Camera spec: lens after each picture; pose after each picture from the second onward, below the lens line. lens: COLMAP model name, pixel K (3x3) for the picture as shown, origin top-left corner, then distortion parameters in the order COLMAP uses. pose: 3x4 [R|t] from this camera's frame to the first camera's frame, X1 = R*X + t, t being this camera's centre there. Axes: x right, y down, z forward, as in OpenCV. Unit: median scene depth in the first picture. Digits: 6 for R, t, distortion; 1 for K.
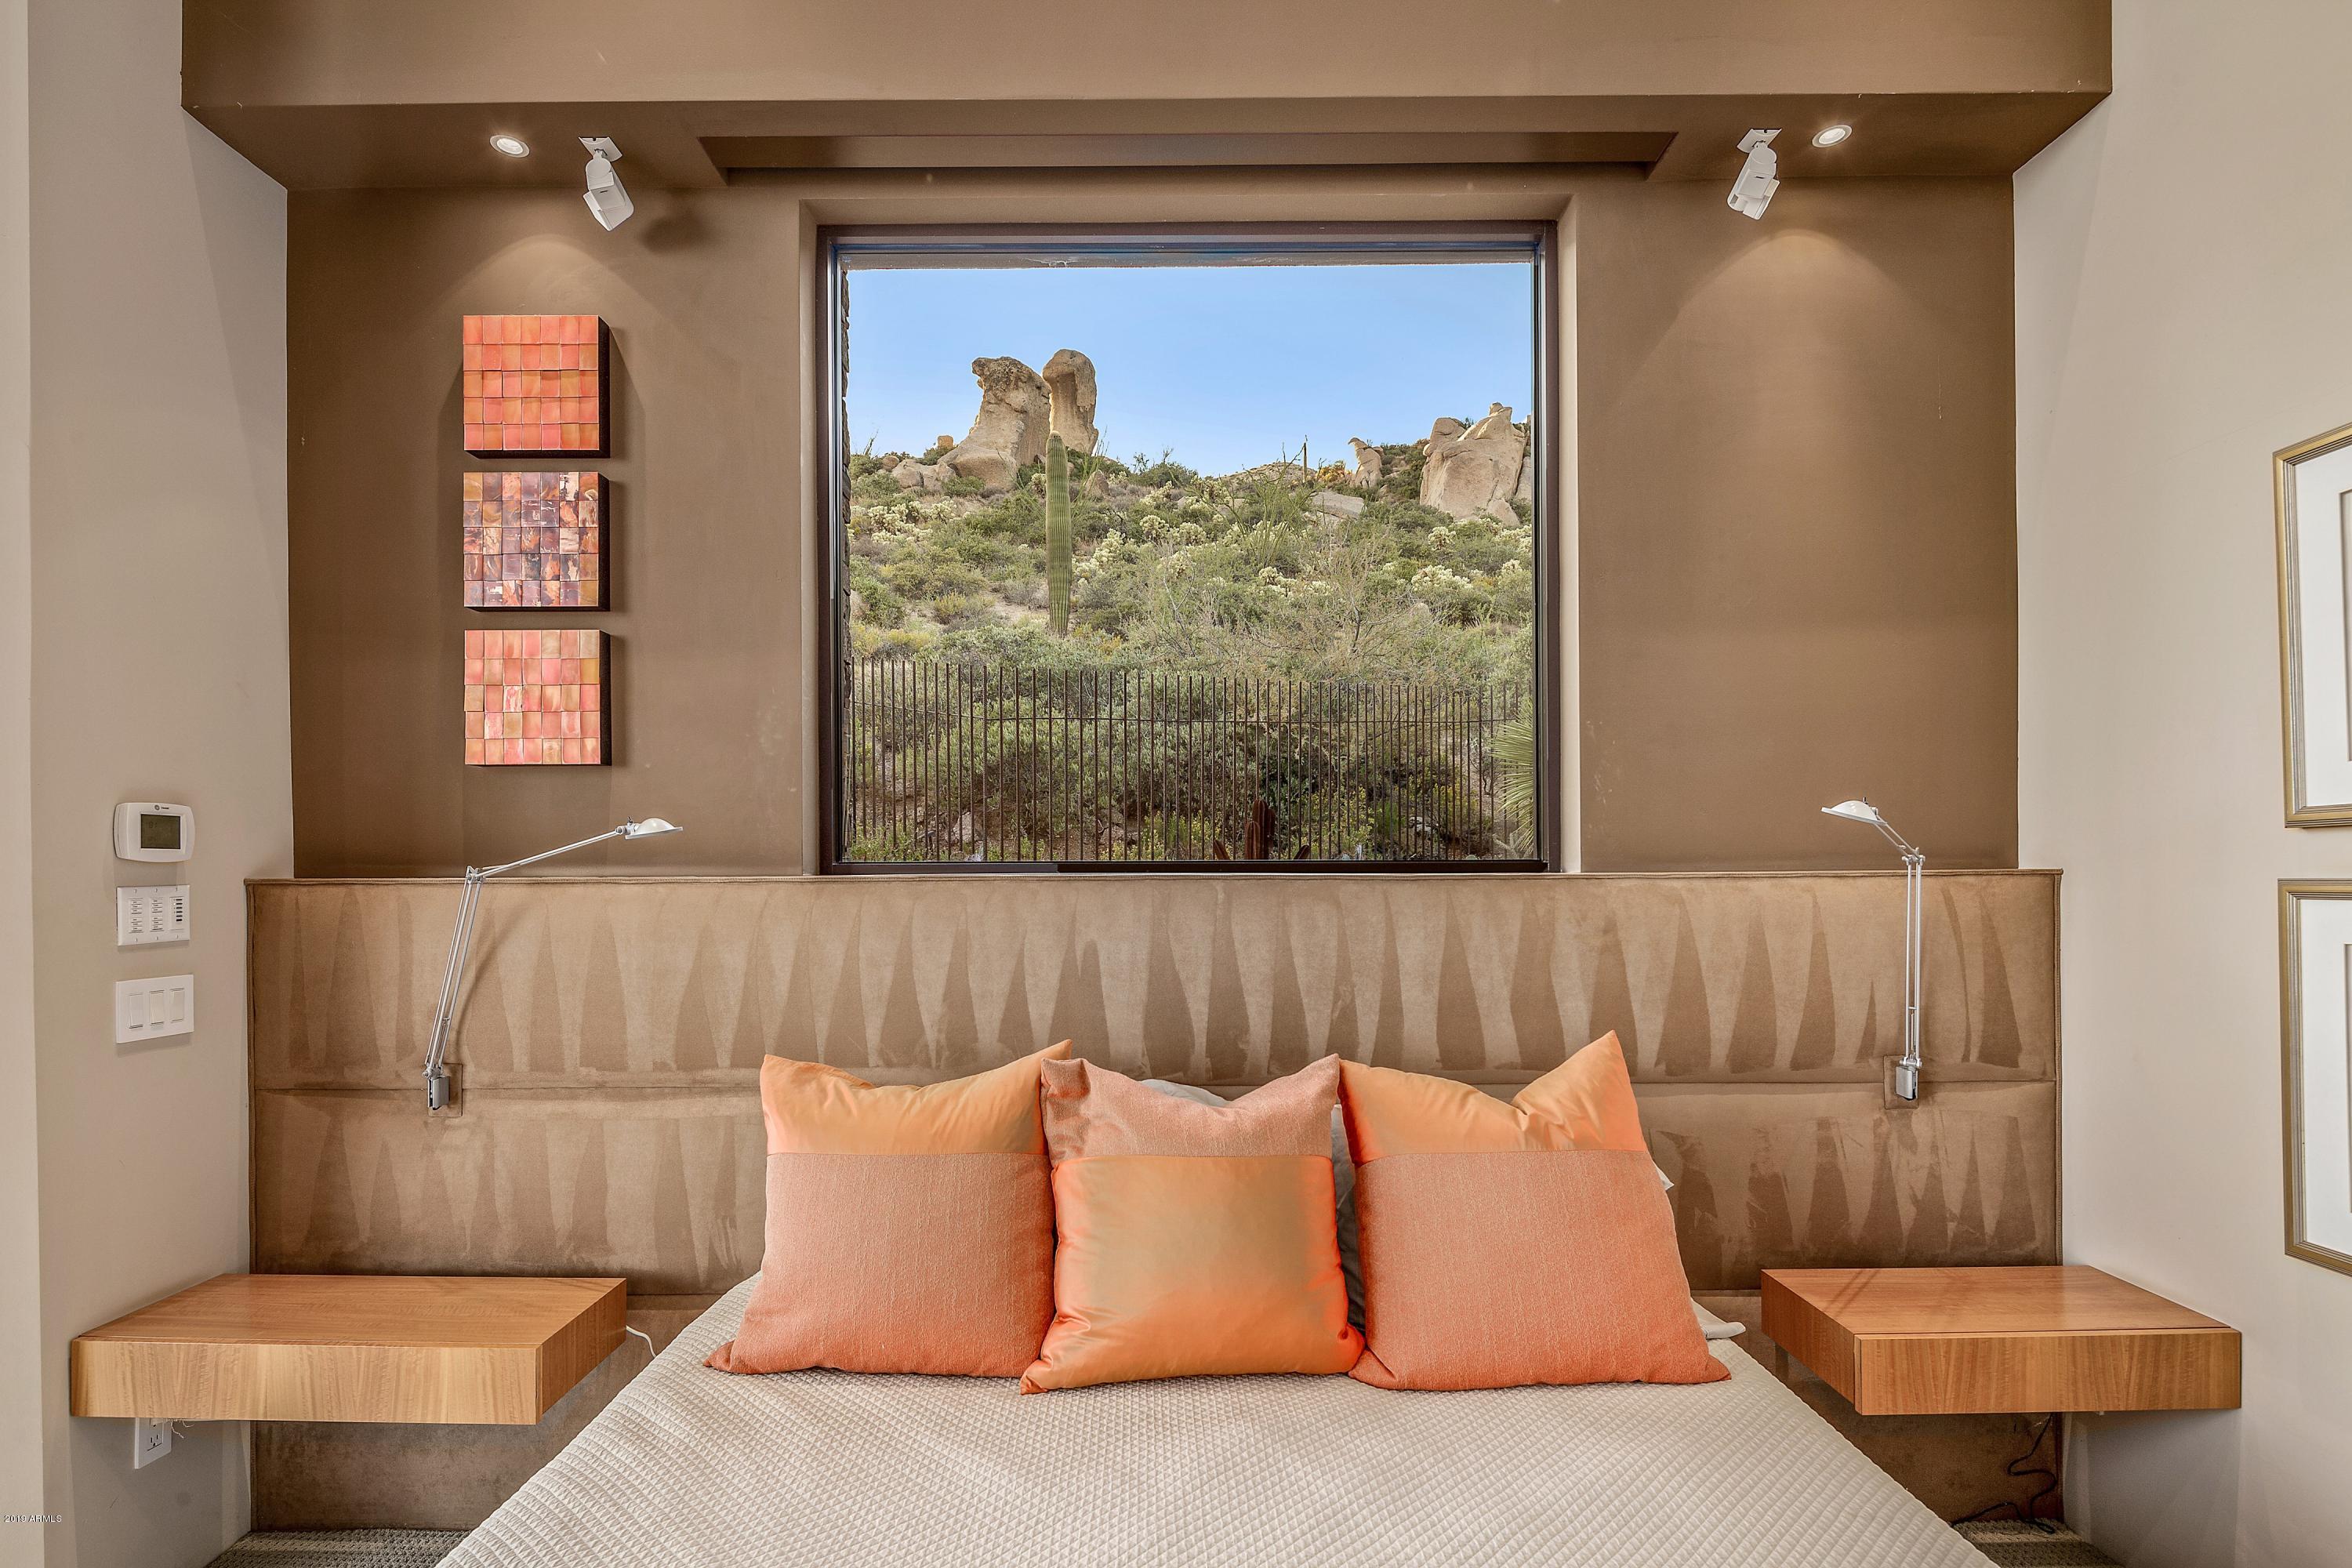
lens RADIAL K [[1127.5, 0, 1170.8], [0, 1127.5, 876.2], [0, 0, 1]] dist [0.002511, -0.003487]
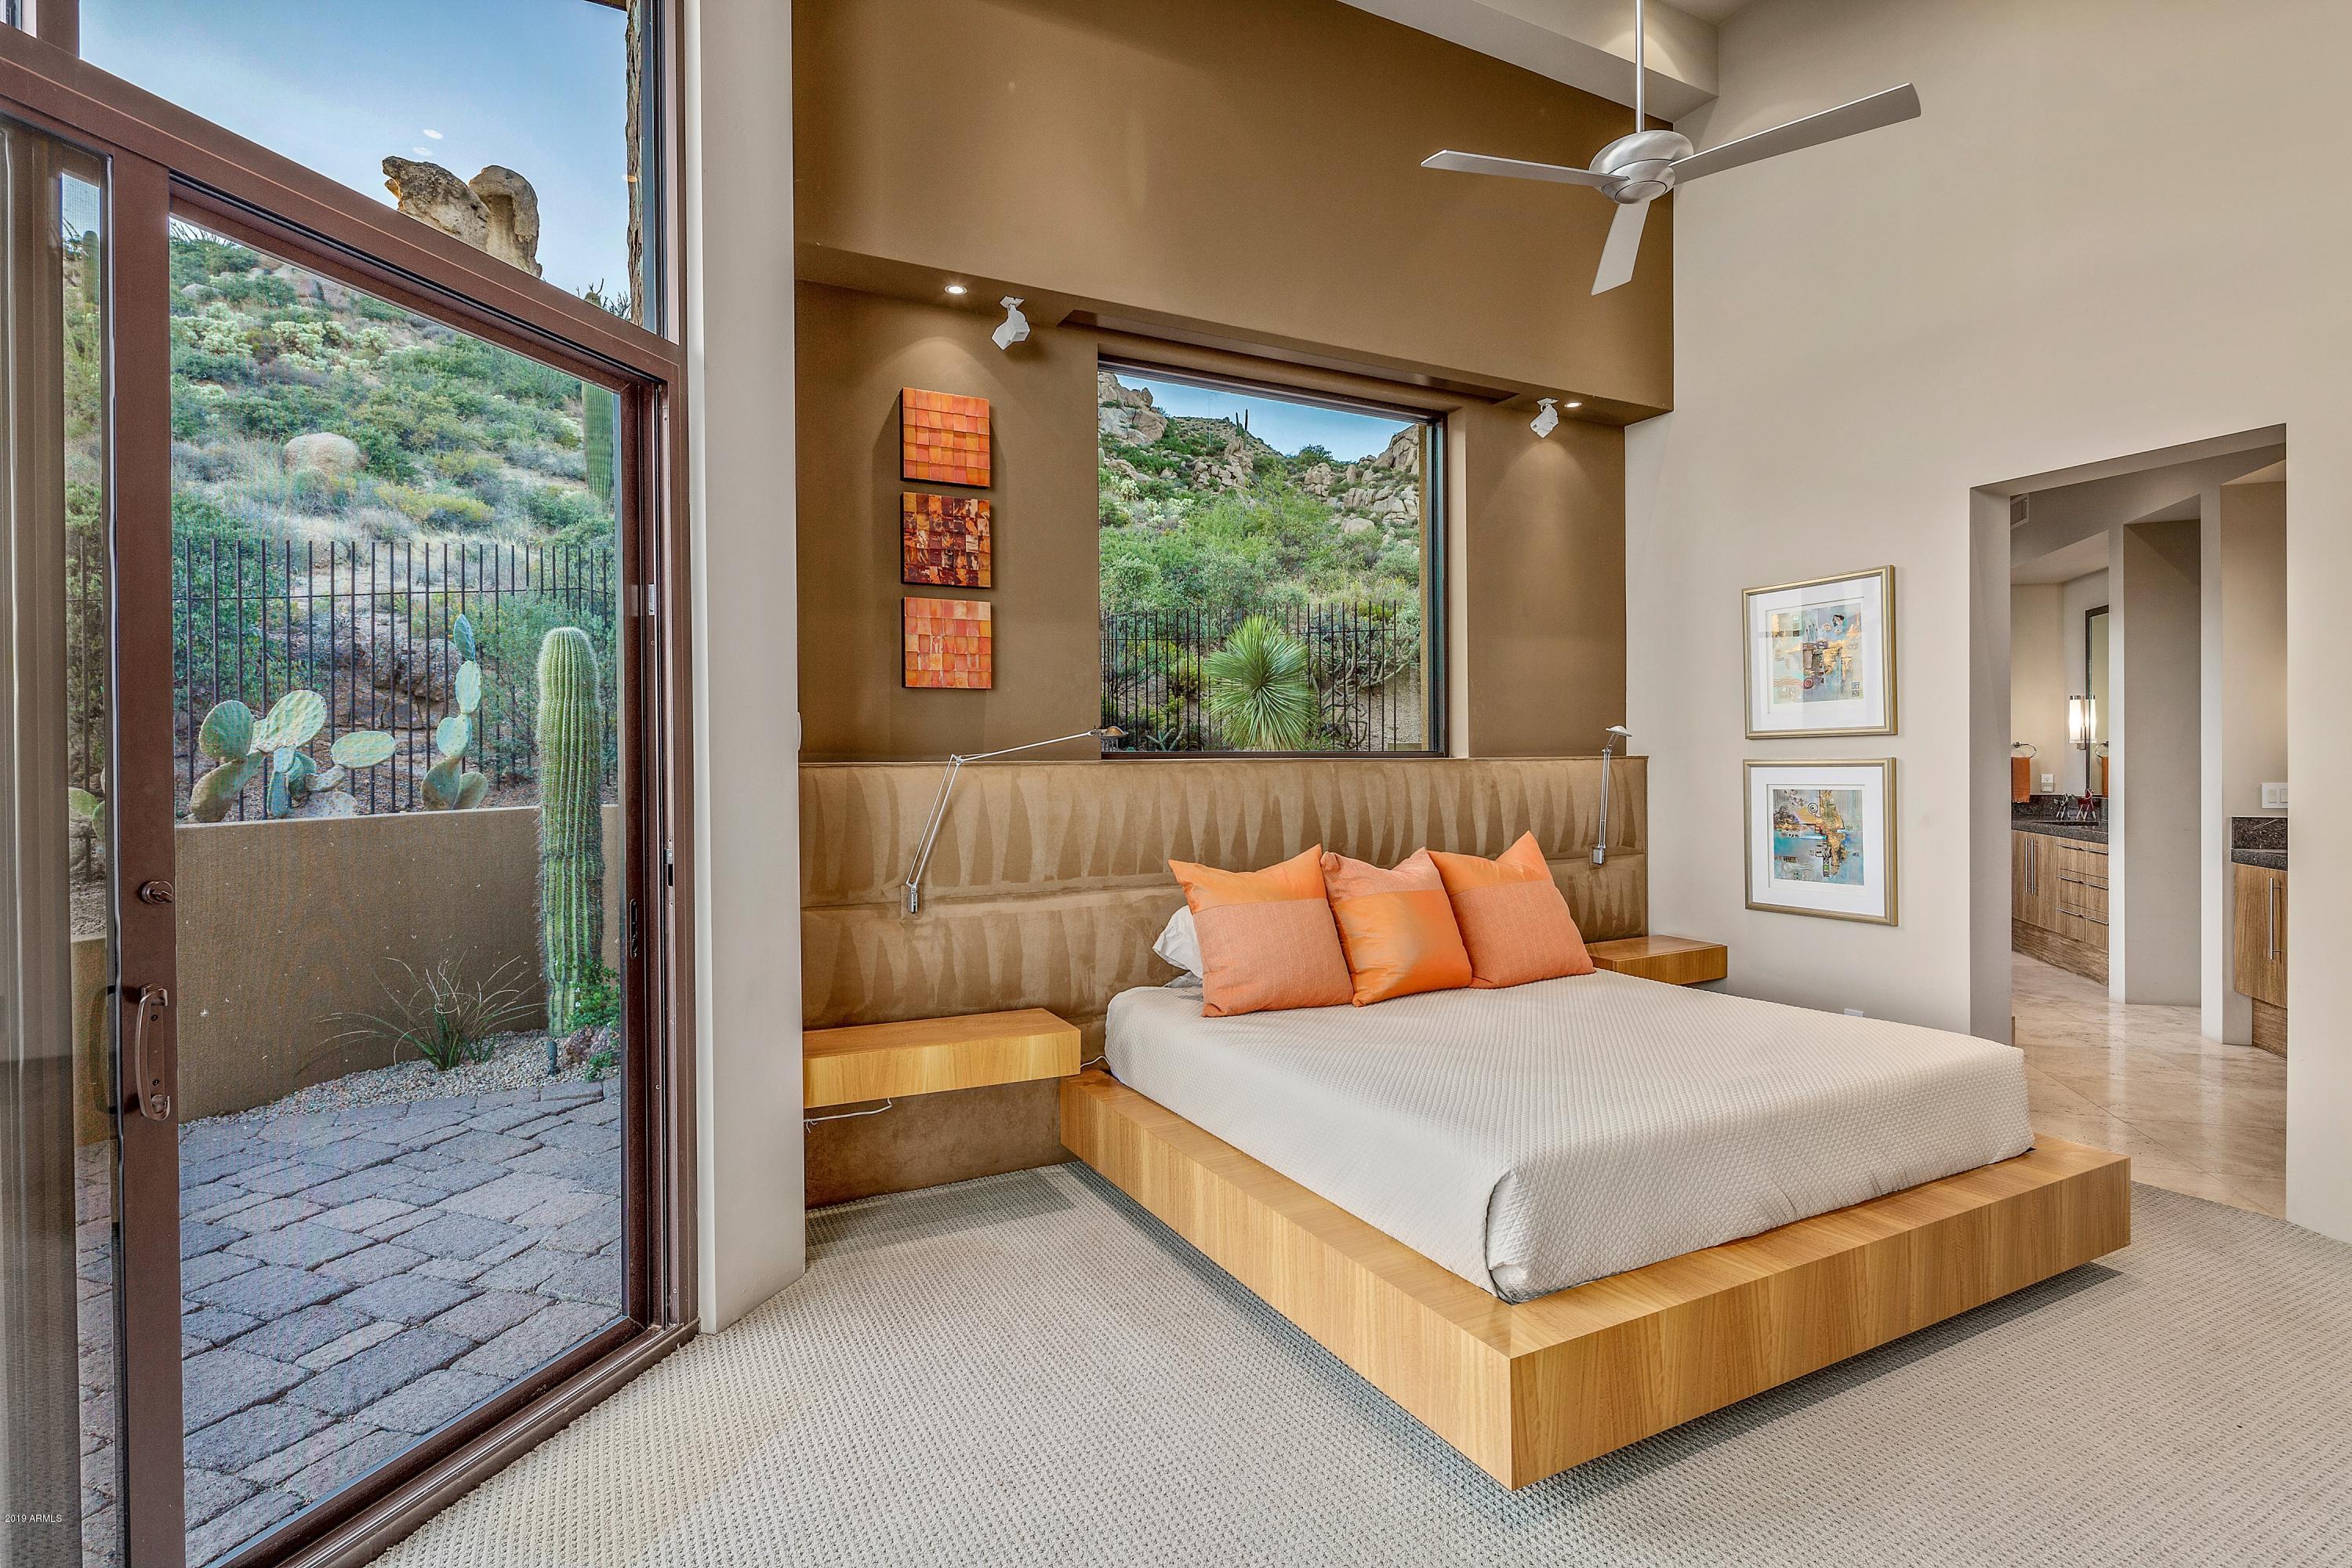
lens RADIAL K [[1127.5, 0, 1173.3], [0, 1127.5, 771.5], [0, 0, 1]] dist [0.002511, -0.003487]
pose [[0.887288, -0.006511, 0.461170, -1.032931], [0.004745, 0.999976, 0.004990, 0.008693], [-0.461191, -0.002239, 0.887298, -0.512911]]
